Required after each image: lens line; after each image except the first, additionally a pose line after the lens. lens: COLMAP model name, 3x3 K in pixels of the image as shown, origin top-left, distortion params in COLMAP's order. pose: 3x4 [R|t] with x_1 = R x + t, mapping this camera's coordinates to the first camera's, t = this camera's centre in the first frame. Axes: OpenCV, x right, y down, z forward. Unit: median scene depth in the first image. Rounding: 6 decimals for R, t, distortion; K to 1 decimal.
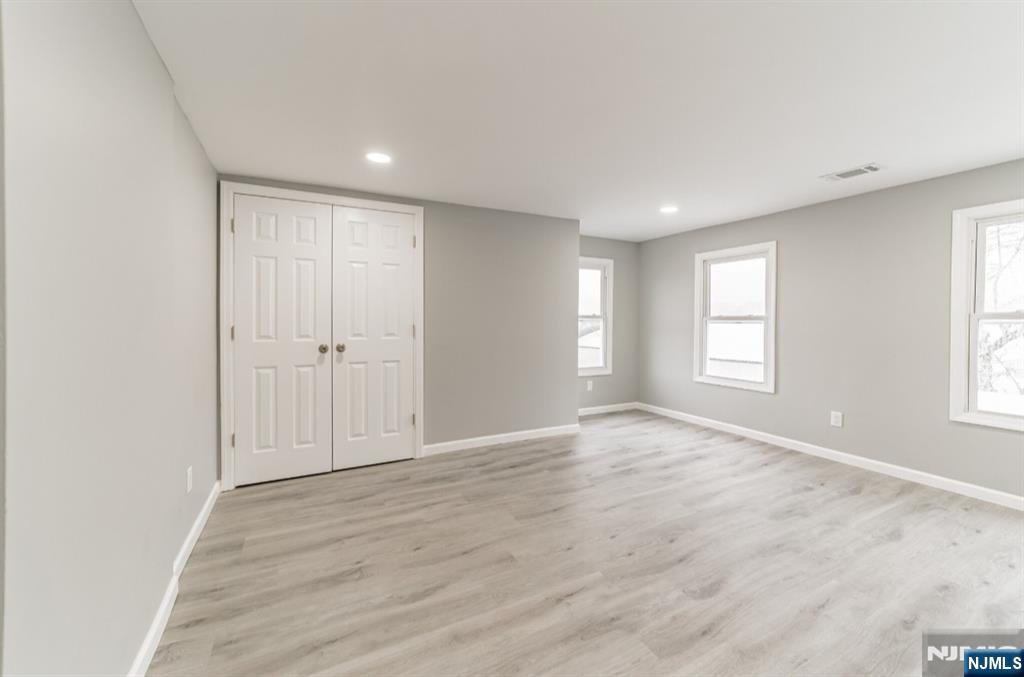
lens RADIAL K [[390.5, 0, 508.5], [0, 390.5, 326.0], [0, 0, 1]] dist [-0.001545, 0.000029]
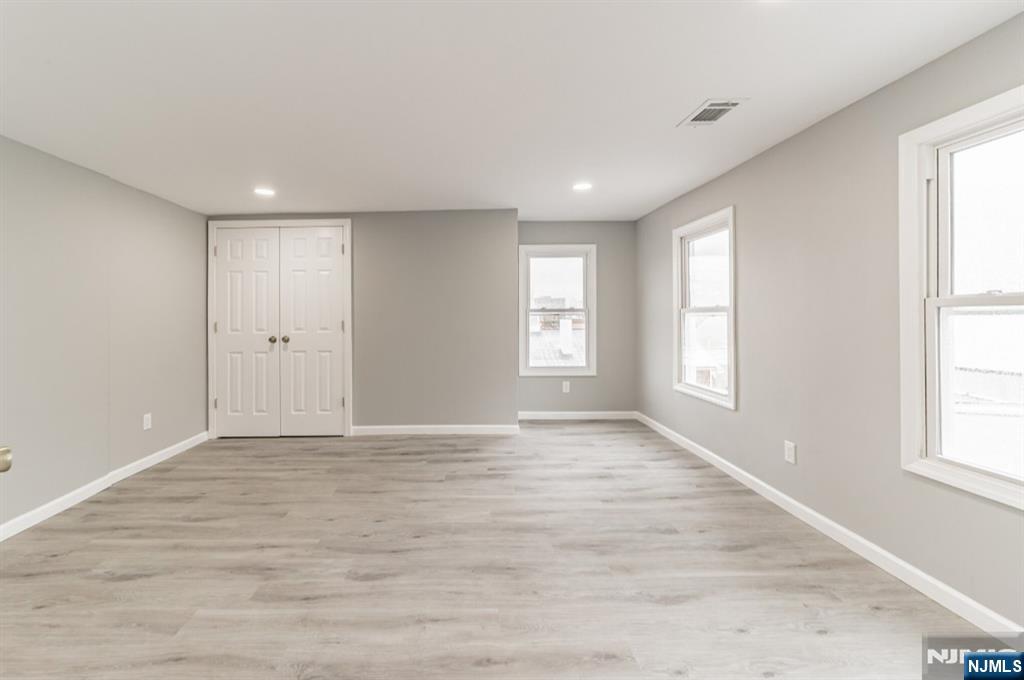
lens RADIAL K [[432.0, 0, 509.7], [0, 432.0, 313.8], [0, 0, 1]] dist [-0.004086, -0.000173]
pose [[0.888854, -0.012208, -0.458028, 0.823066], [0.005184, 0.999849, -0.016588, 0.000714], [0.458161, 0.012370, 0.888783, 0.086463]]
